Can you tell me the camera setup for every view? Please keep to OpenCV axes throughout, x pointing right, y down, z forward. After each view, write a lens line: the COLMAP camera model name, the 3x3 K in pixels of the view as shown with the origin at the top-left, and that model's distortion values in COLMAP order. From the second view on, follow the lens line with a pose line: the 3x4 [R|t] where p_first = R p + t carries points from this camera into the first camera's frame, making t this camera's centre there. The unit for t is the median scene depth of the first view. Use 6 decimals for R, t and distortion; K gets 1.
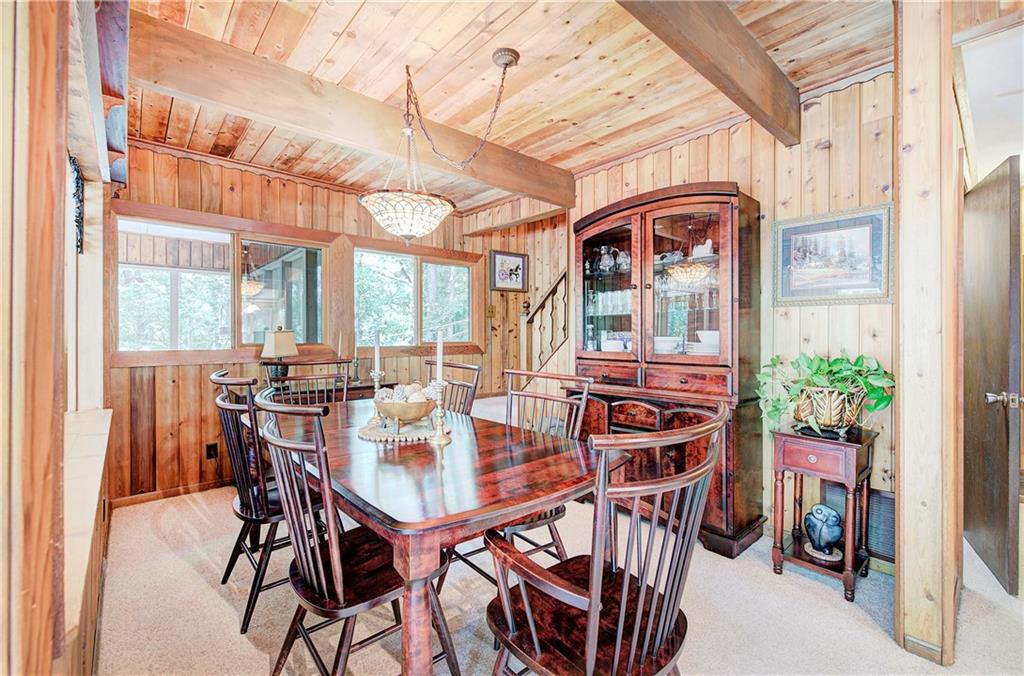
lens RADIAL K [[433.1, 0, 511.3], [0, 433.1, 334.5], [0, 0, 1]] dist [-0.002233, -0.000082]
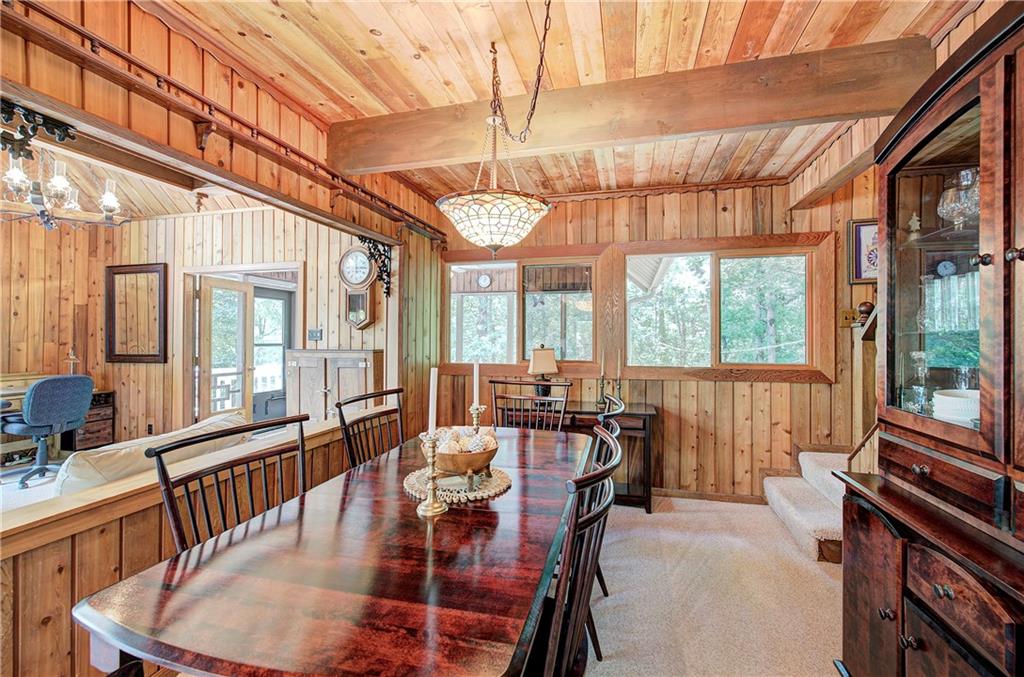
lens RADIAL K [[433.1, 0, 515.1], [0, 433.1, 334.5], [0, 0, 1]] dist [-0.002233, -0.000082]
pose [[0.557520, -0.005453, -0.830146, 0.263948], [-0.004294, 0.999946, -0.009452, -0.028079], [0.830152, 0.008834, 0.557466, 0.319658]]
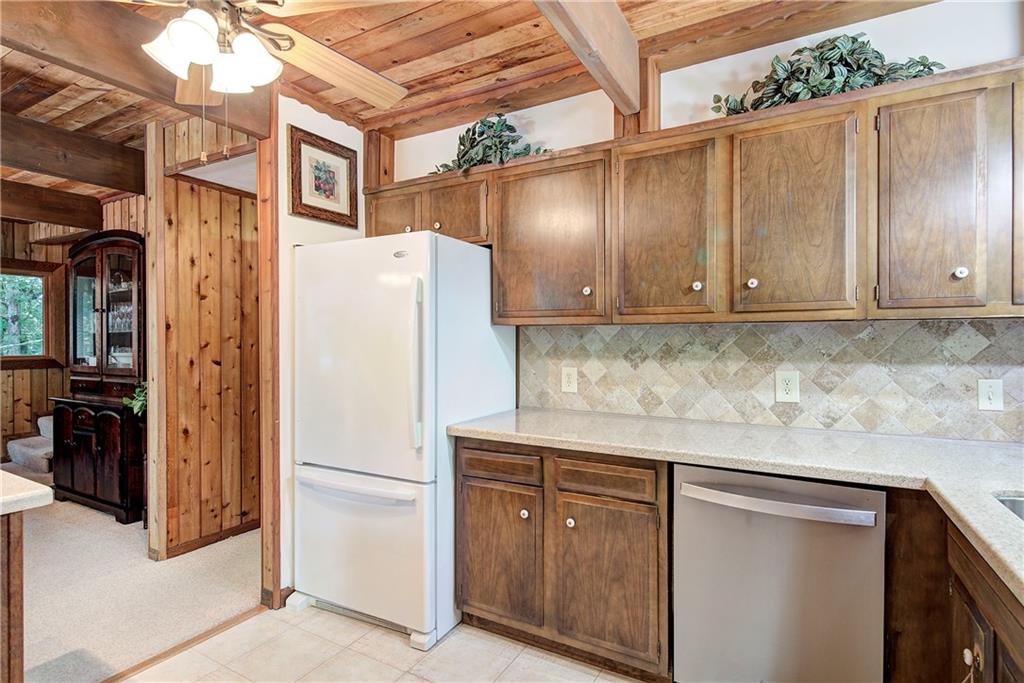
lens RADIAL K [[511.2, 0, 513.1], [0, 511.2, 340.9], [0, 0, 1]] dist [0.002454, -0.000092]
pose [[0.946964, -0.005055, 0.321300, 0.647775], [0.004263, 0.999986, 0.003170, -0.018608], [-0.321311, -0.001632, 0.946972, -0.482114]]
